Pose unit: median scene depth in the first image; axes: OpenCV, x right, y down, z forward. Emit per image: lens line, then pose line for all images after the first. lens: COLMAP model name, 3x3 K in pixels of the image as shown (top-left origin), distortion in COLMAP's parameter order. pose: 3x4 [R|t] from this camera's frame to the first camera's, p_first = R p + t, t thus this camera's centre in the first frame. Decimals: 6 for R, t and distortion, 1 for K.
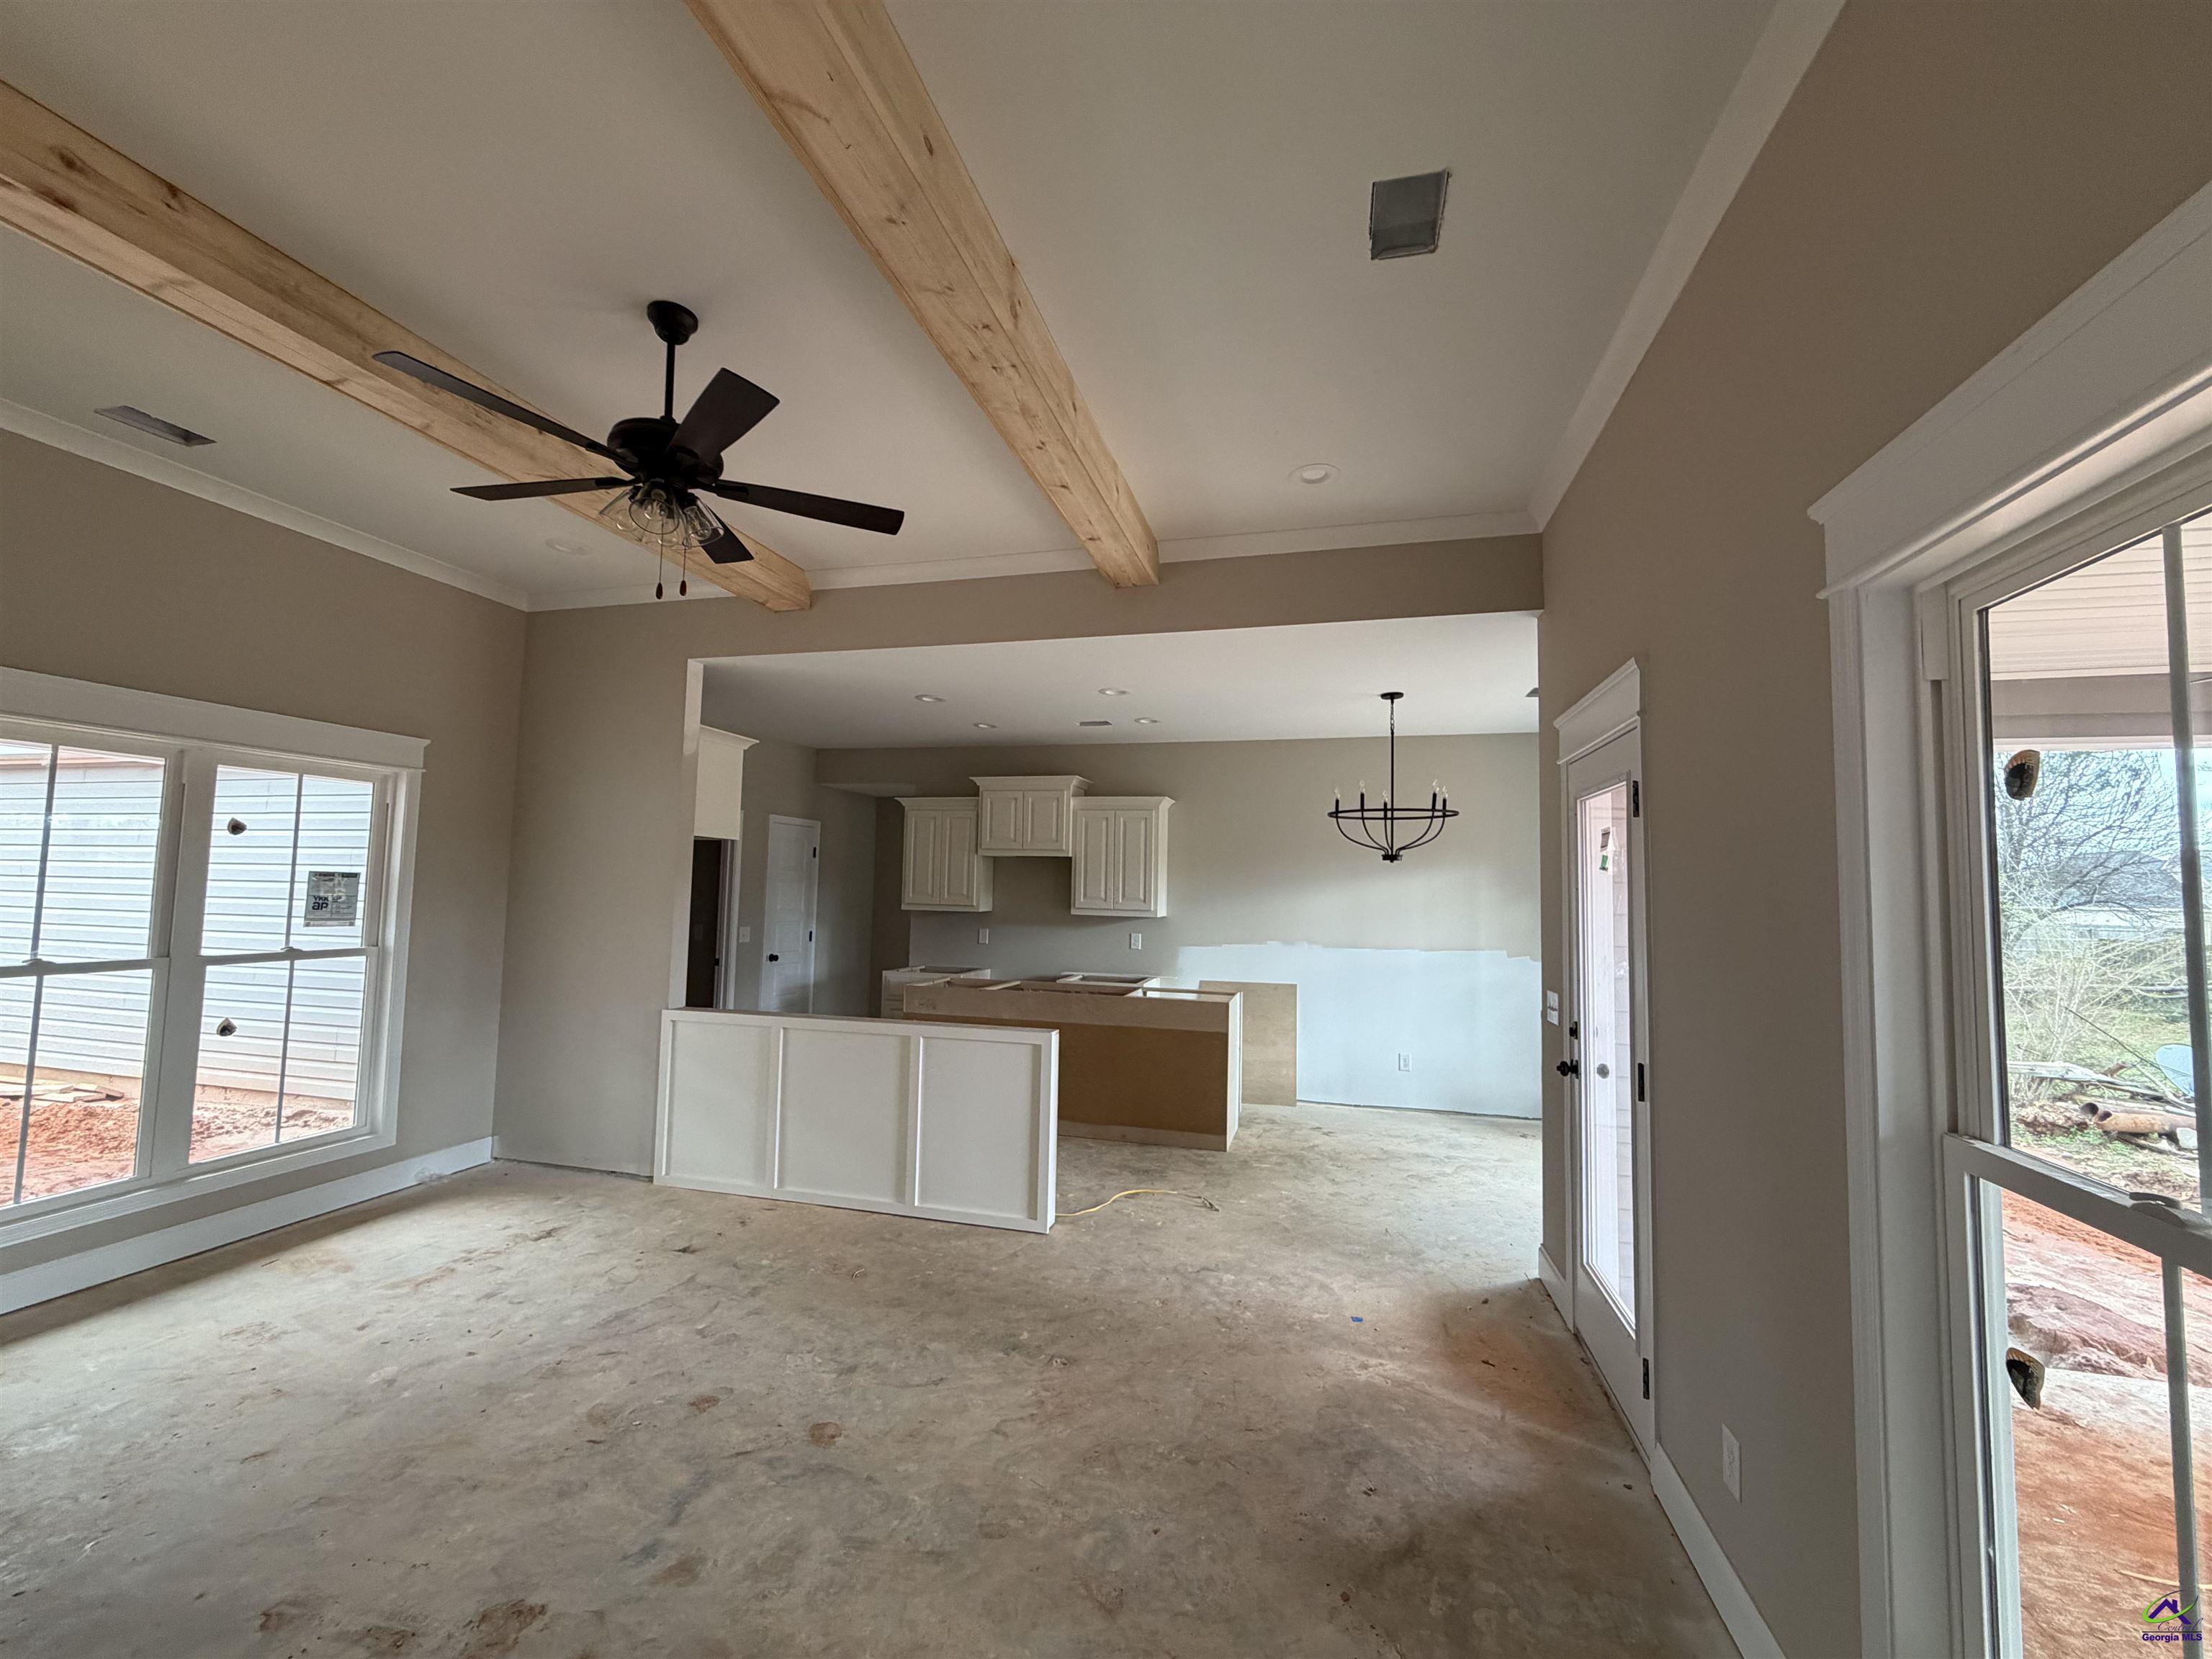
lens RADIAL K [[881.1, 0, 1103.6], [0, 881.1, 832.2], [0, 0, 1]] dist [-0.001013, -0.000082]
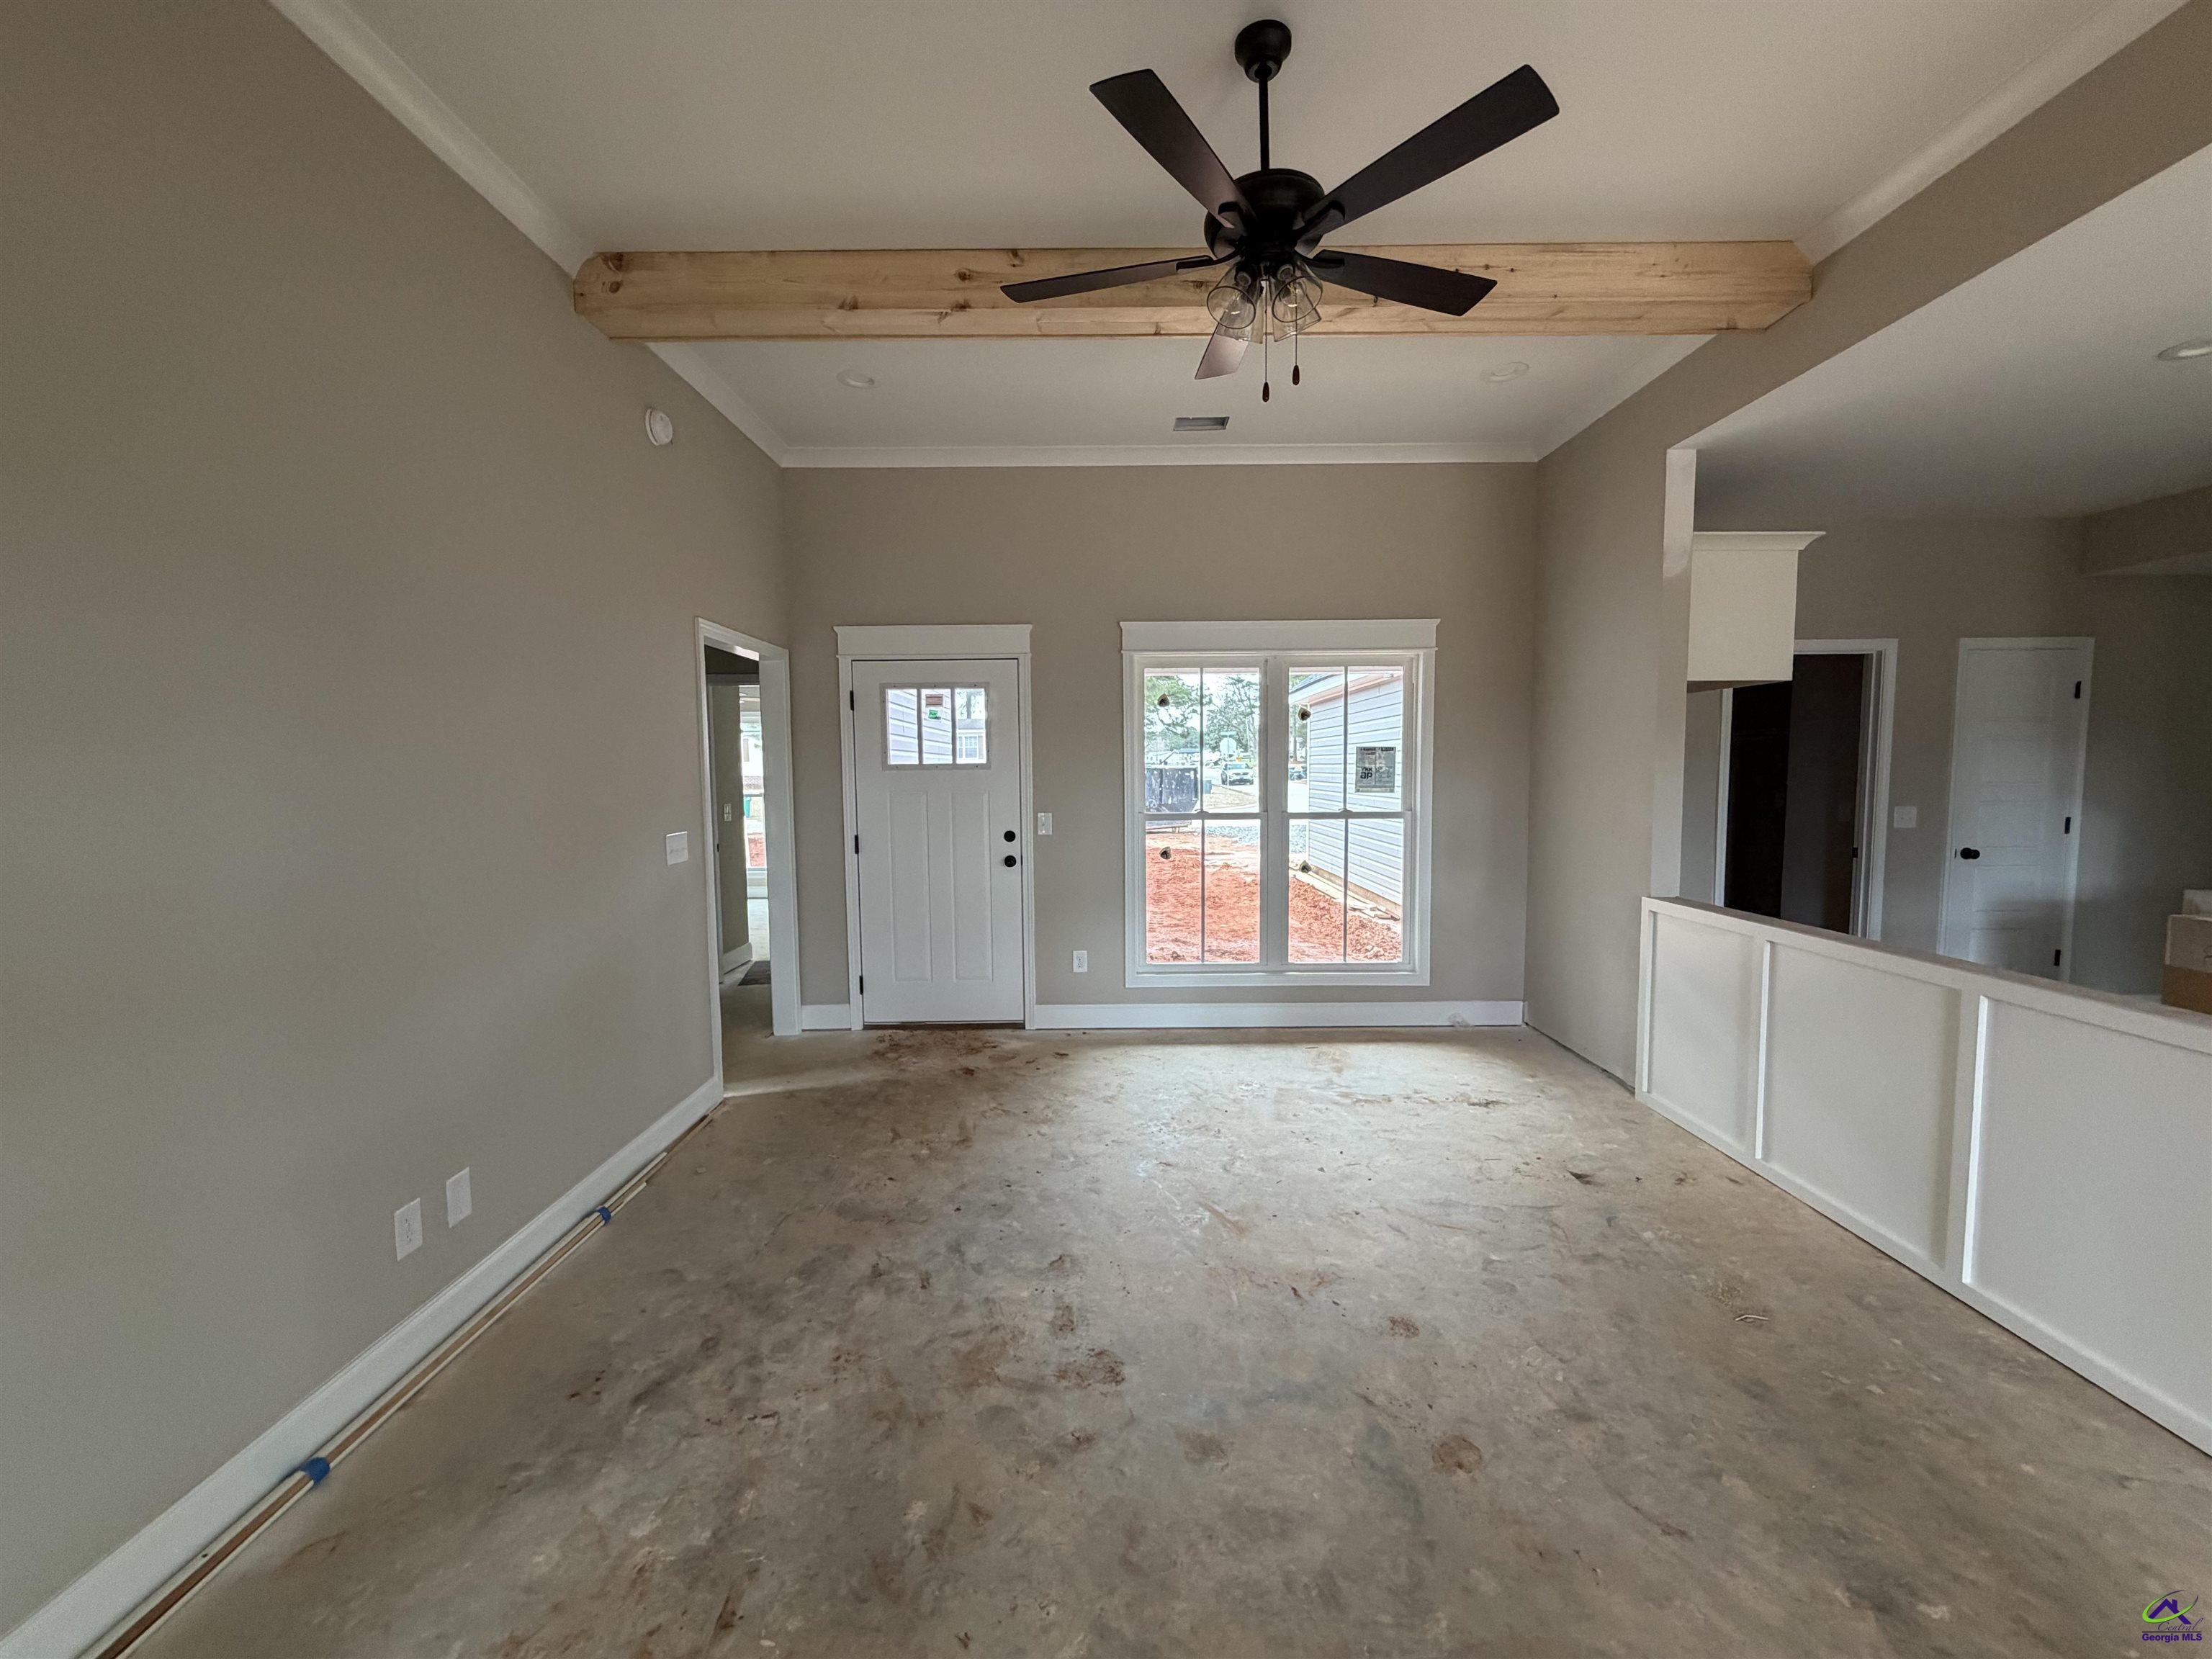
lens RADIAL K [[881.1, 0, 1103.6], [0, 881.1, 832.2], [0, 0, 1]] dist [-0.001013, -0.000082]
pose [[0.253110, 0.047038, -0.966293, 0.189523], [0.078225, 0.994552, 0.068904, 0.051203], [0.964270, -0.093029, 0.248051, 0.357163]]
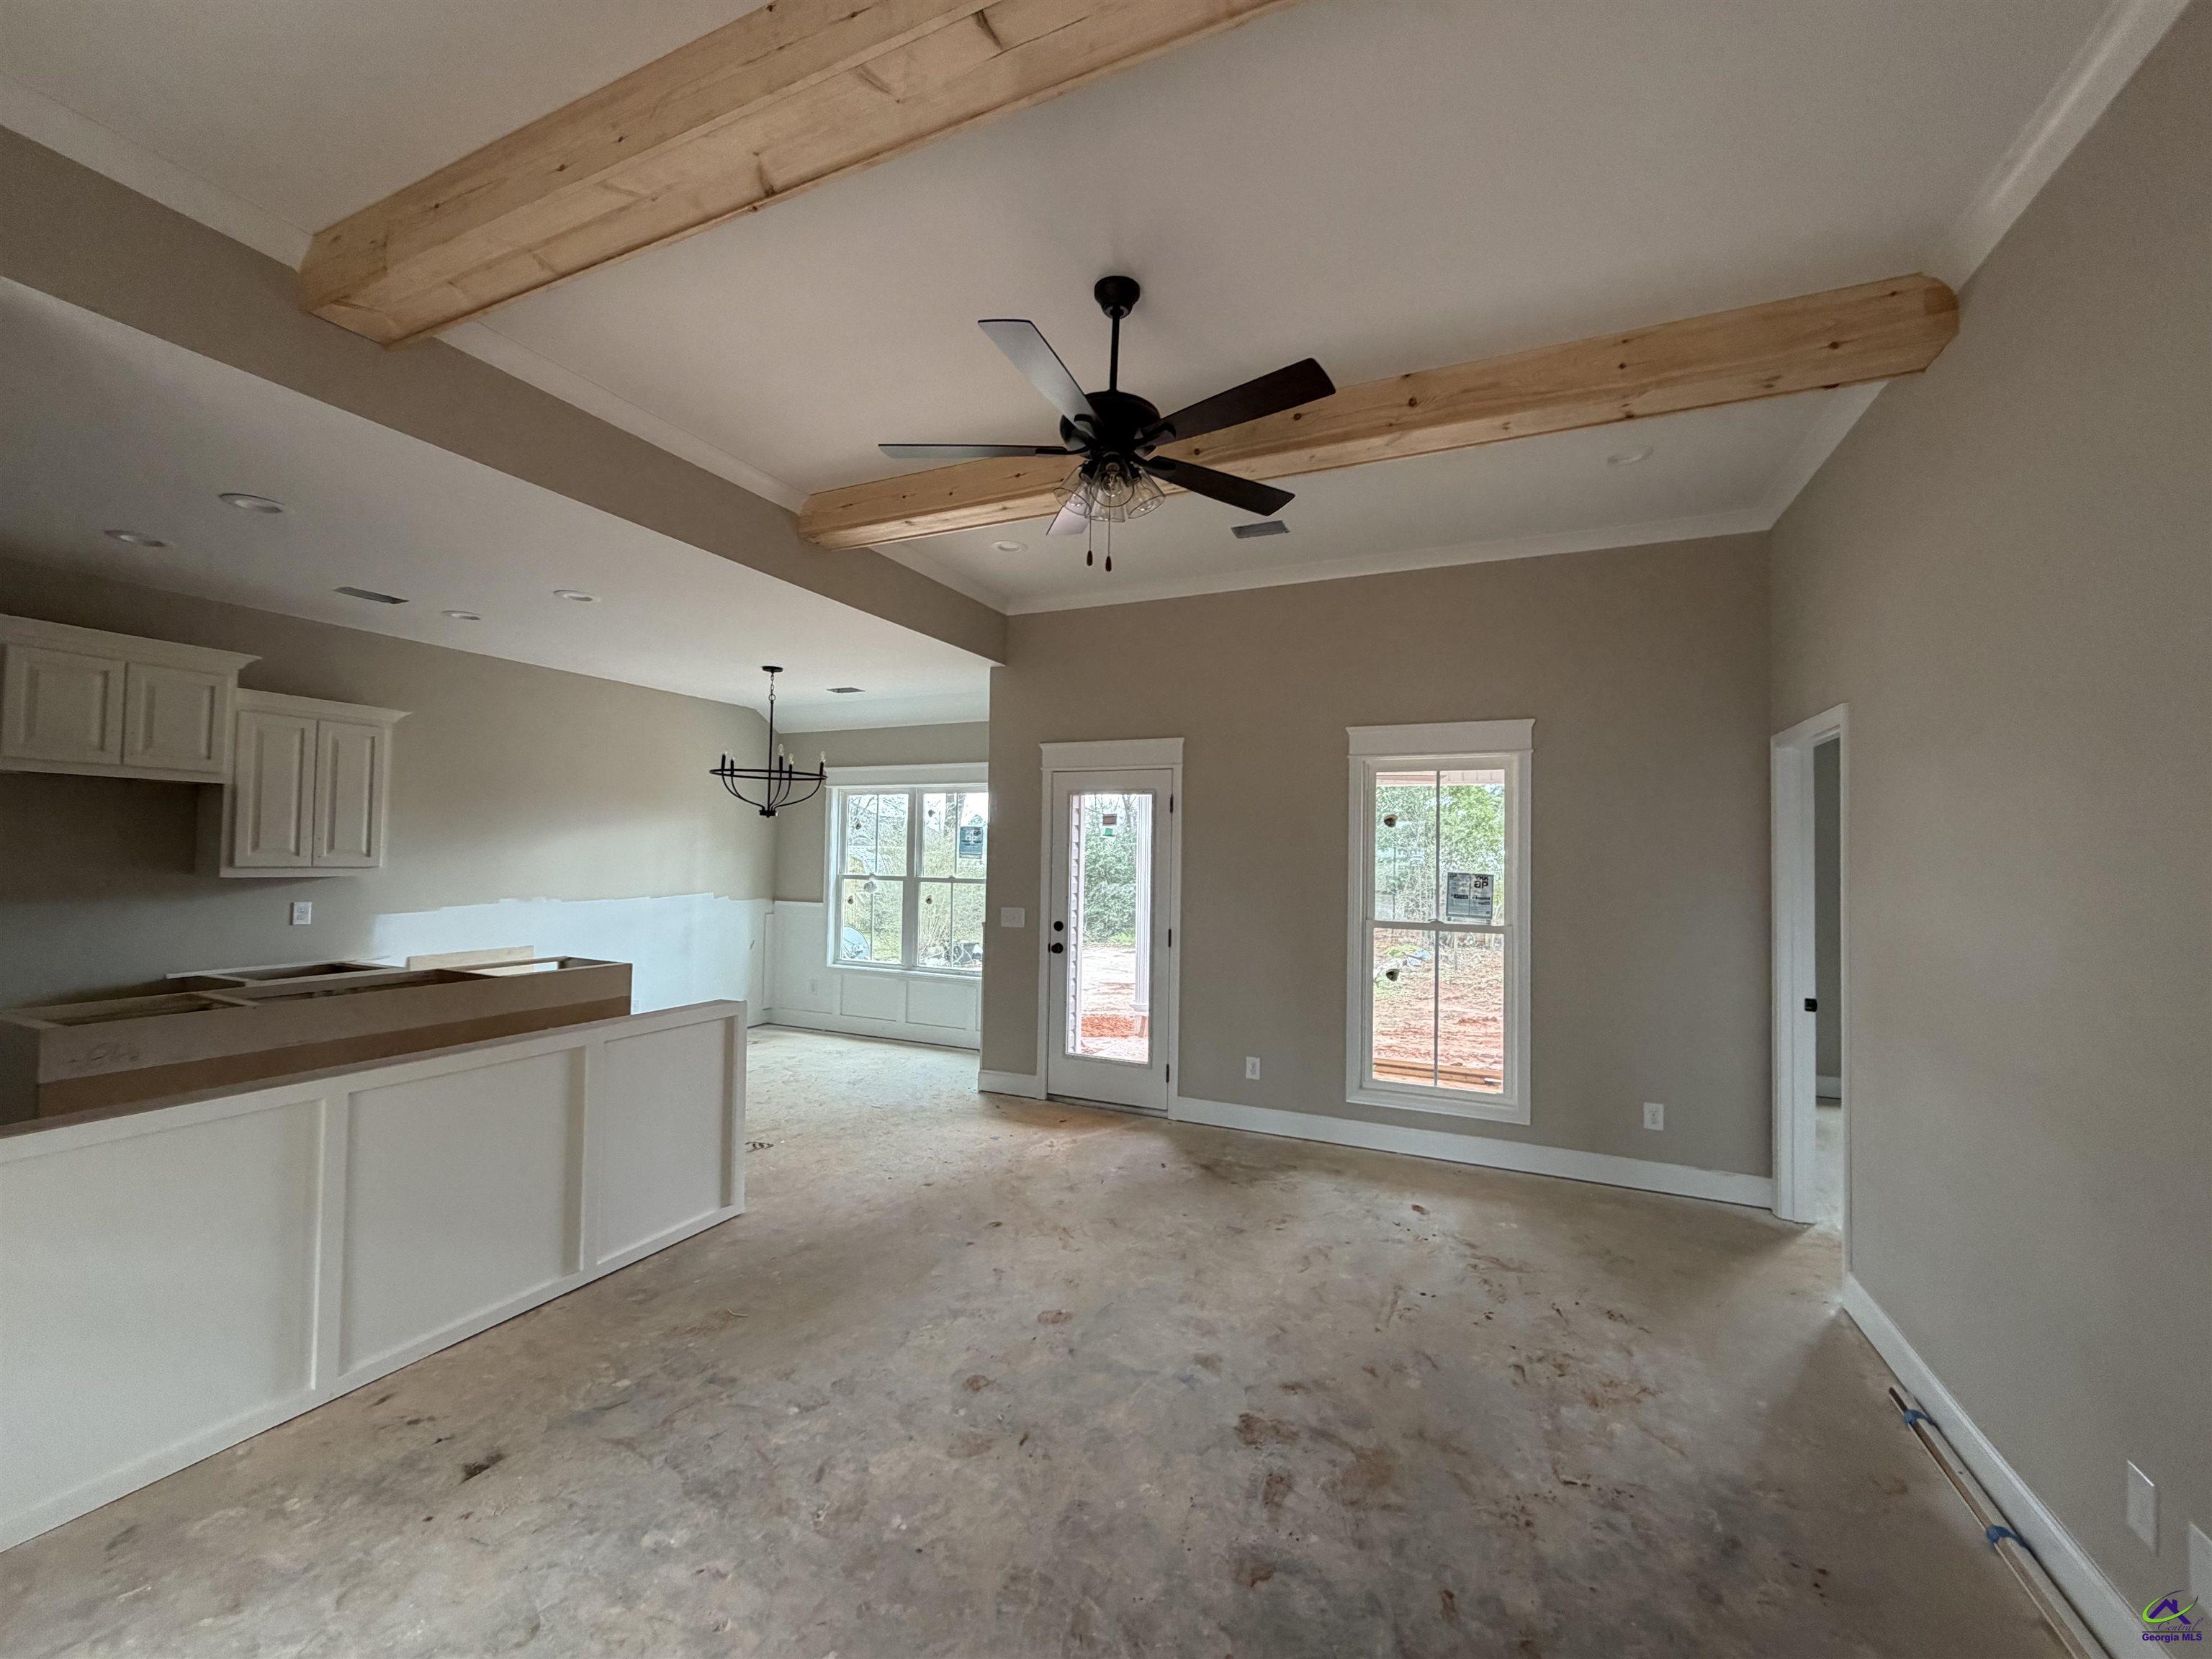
lens RADIAL K [[881.1, 0, 1103.6], [0, 881.1, 832.2], [0, 0, 1]] dist [-0.001013, -0.000082]
pose [[0.172864, 0.008752, 0.984907, -0.910307], [-0.077560, 0.996976, 0.004754, 0.018581], [-0.981887, -0.077211, 0.173020, 0.487175]]
